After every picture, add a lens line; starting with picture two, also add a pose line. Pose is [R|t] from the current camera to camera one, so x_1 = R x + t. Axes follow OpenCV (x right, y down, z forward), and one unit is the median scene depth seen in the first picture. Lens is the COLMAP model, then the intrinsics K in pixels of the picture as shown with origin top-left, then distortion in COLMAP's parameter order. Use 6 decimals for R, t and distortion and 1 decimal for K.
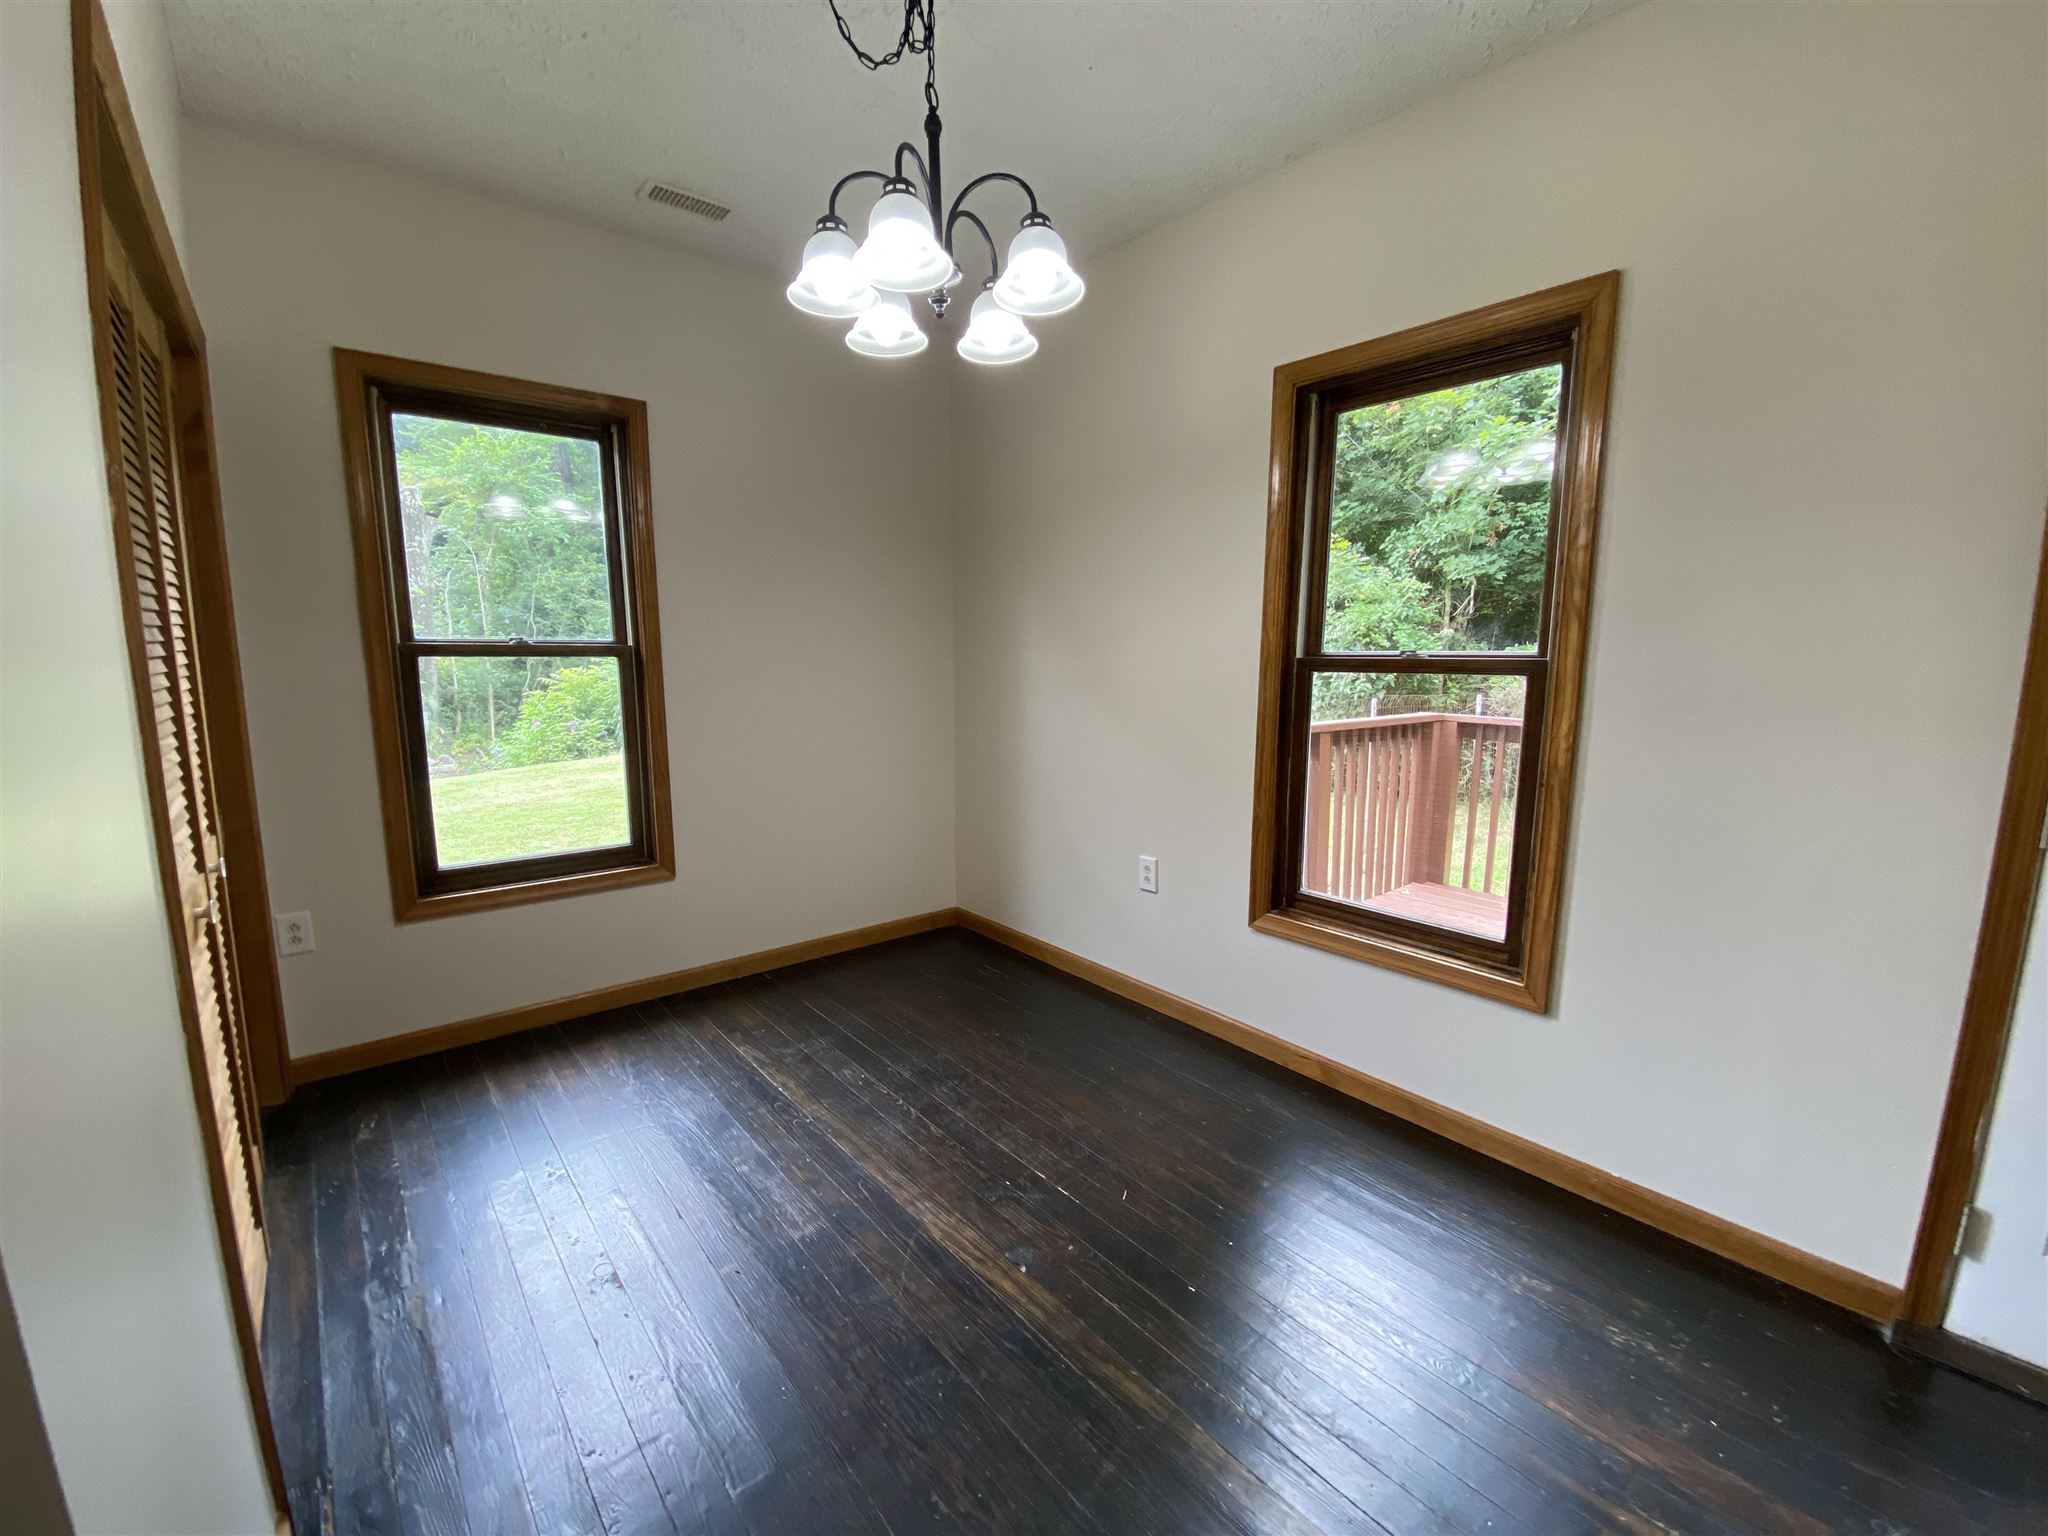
lens RADIAL K [[829.8, 0, 1028.4], [0, 829.8, 775.4], [0, 0, 1]] dist [0.008667, -0.014747]
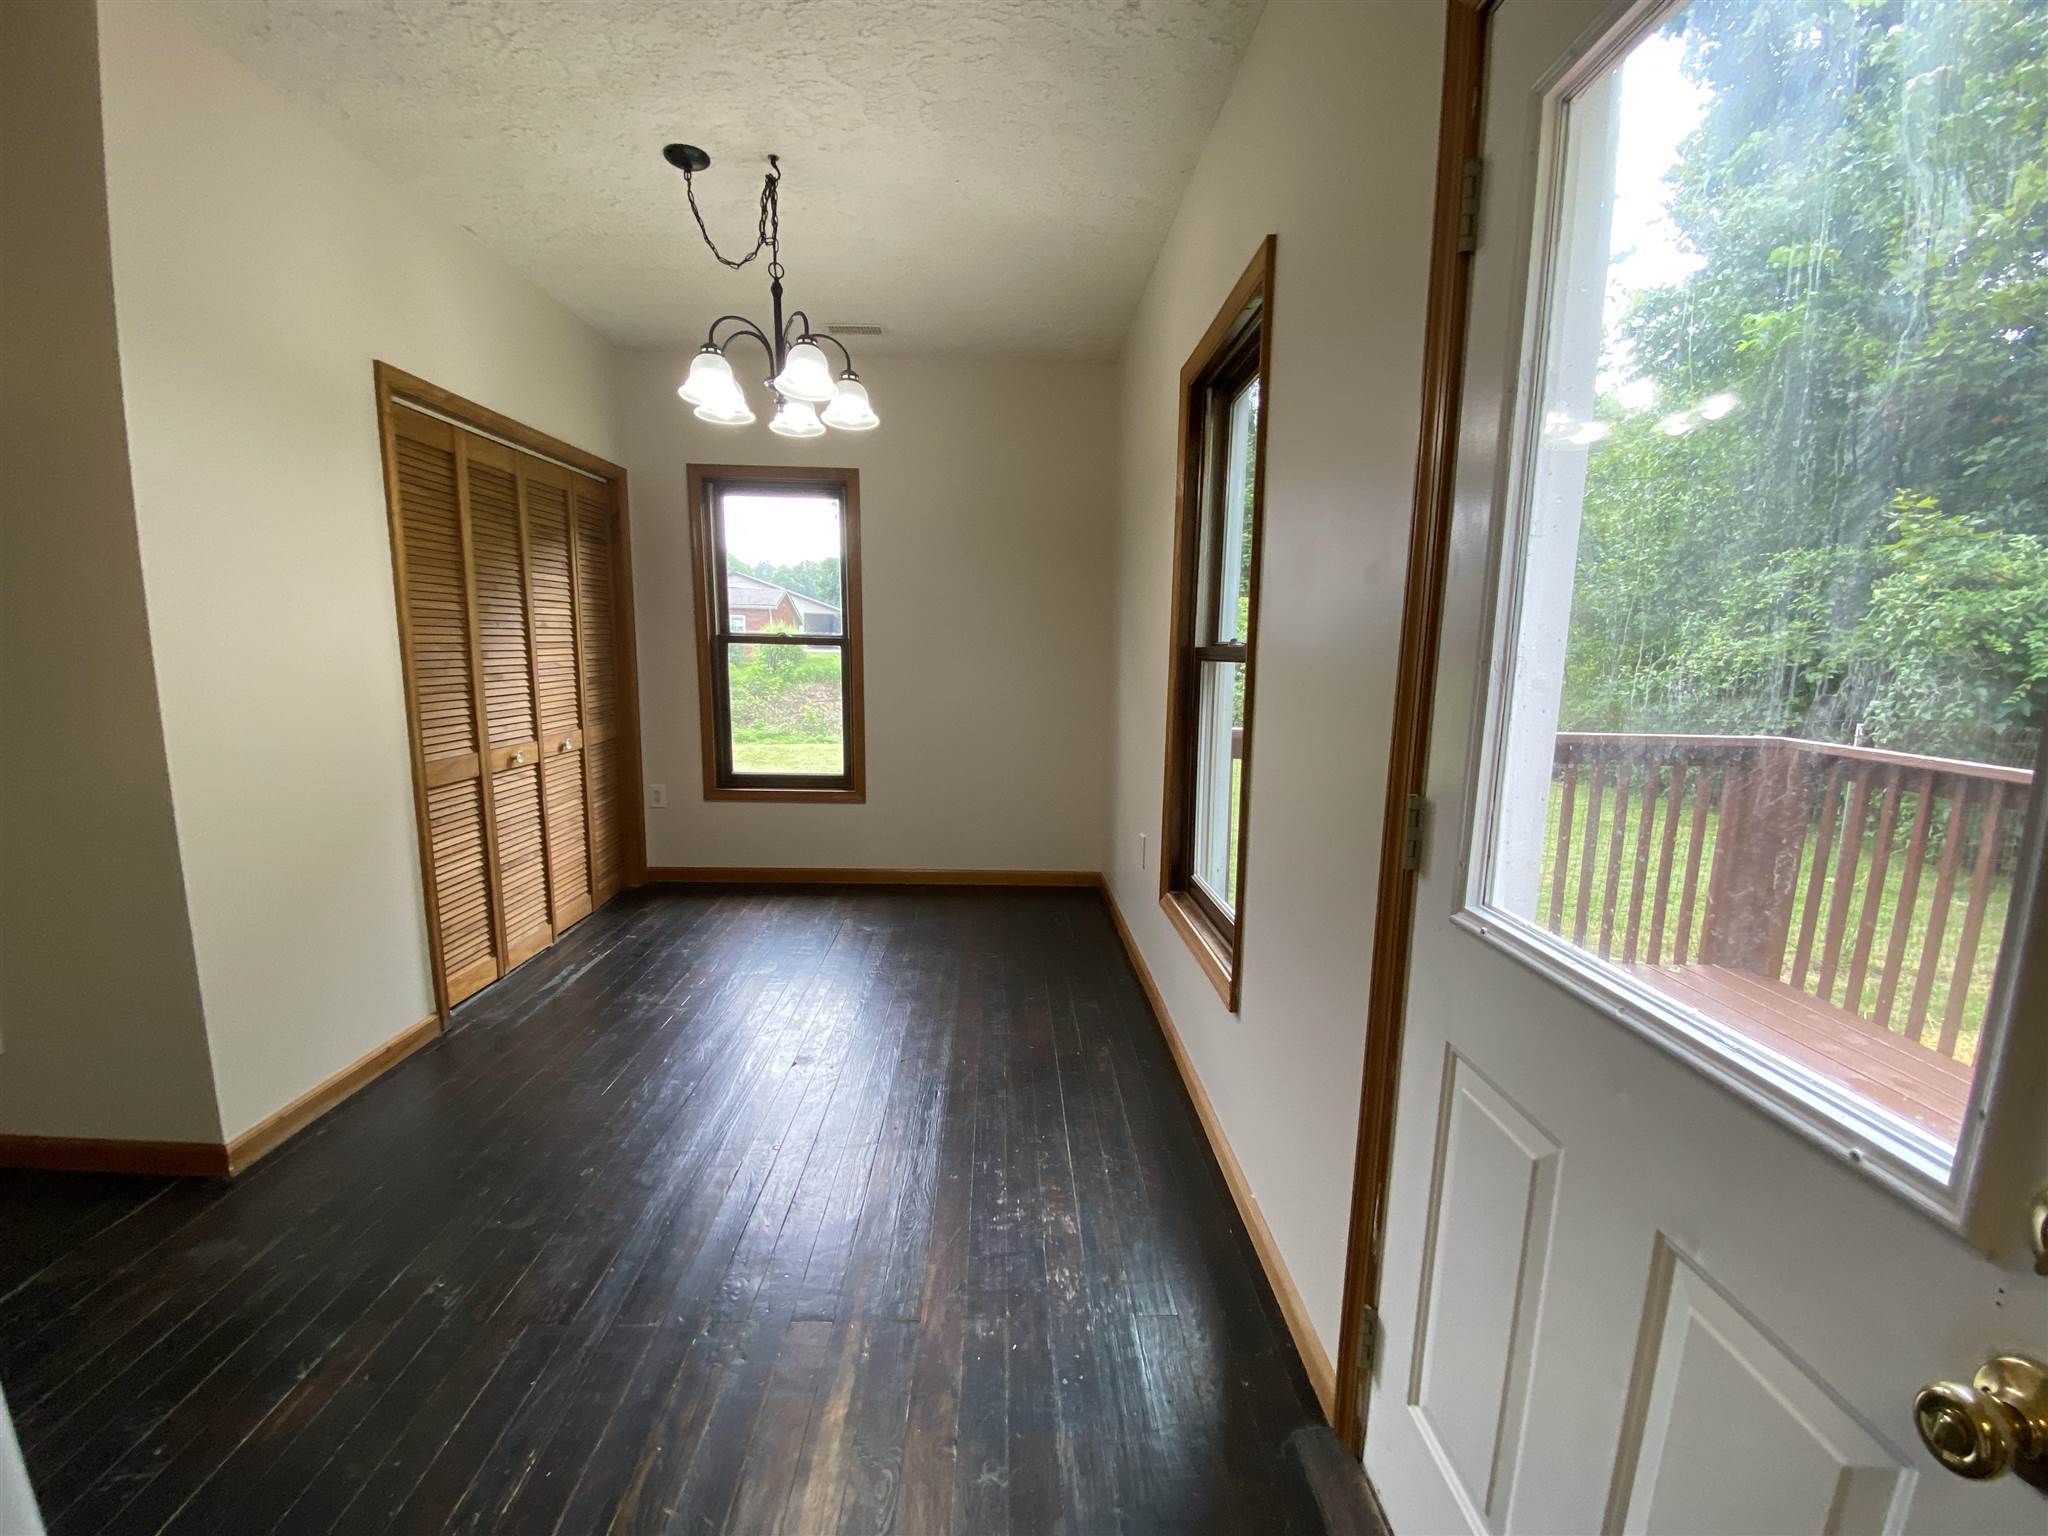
lens RADIAL K [[829.8, 0, 1029.4], [0, 829.8, 778.8], [0, 0, 1]] dist [0.008667, -0.014747]
pose [[0.780379, 0.104595, -0.616497, 0.762052], [-0.105018, 0.993830, 0.035679, 0.003967], [0.616425, 0.036900, 0.786549, 0.071700]]
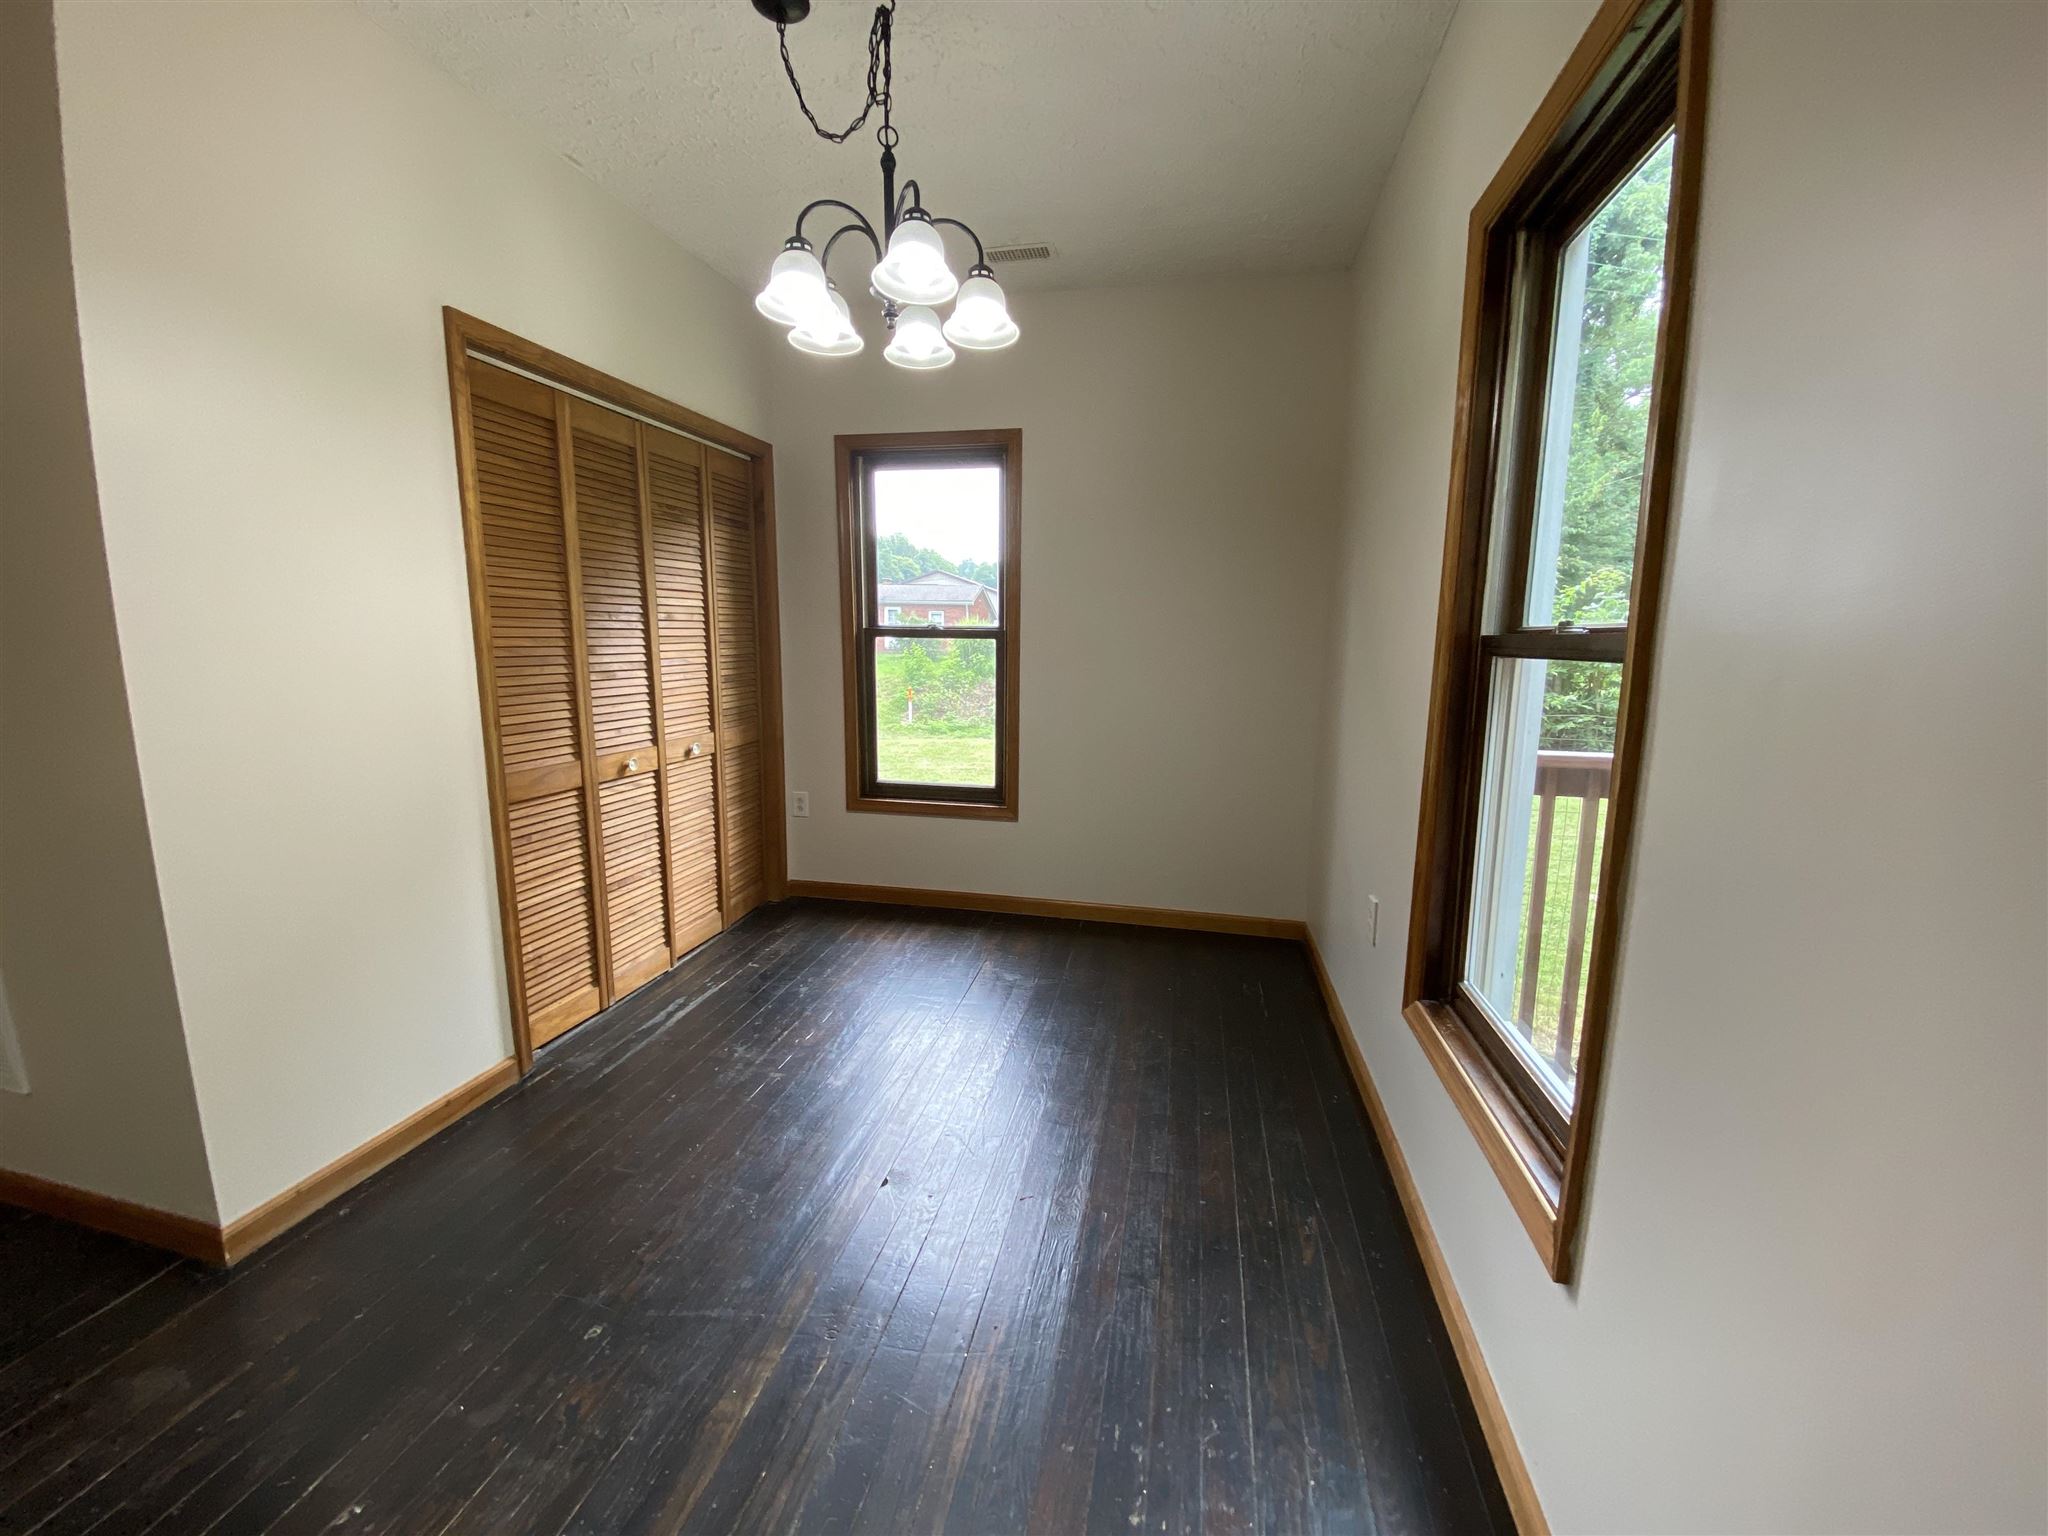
lens RADIAL K [[829.8, 0, 1018.8], [0, 829.8, 781.7], [0, 0, 1]] dist [0.008667, -0.014747]
pose [[0.609085, 0.135677, -0.781414, 0.596947], [-0.125177, 0.989355, 0.074211, -0.027115], [0.783164, 0.052614, 0.619585, 0.284056]]
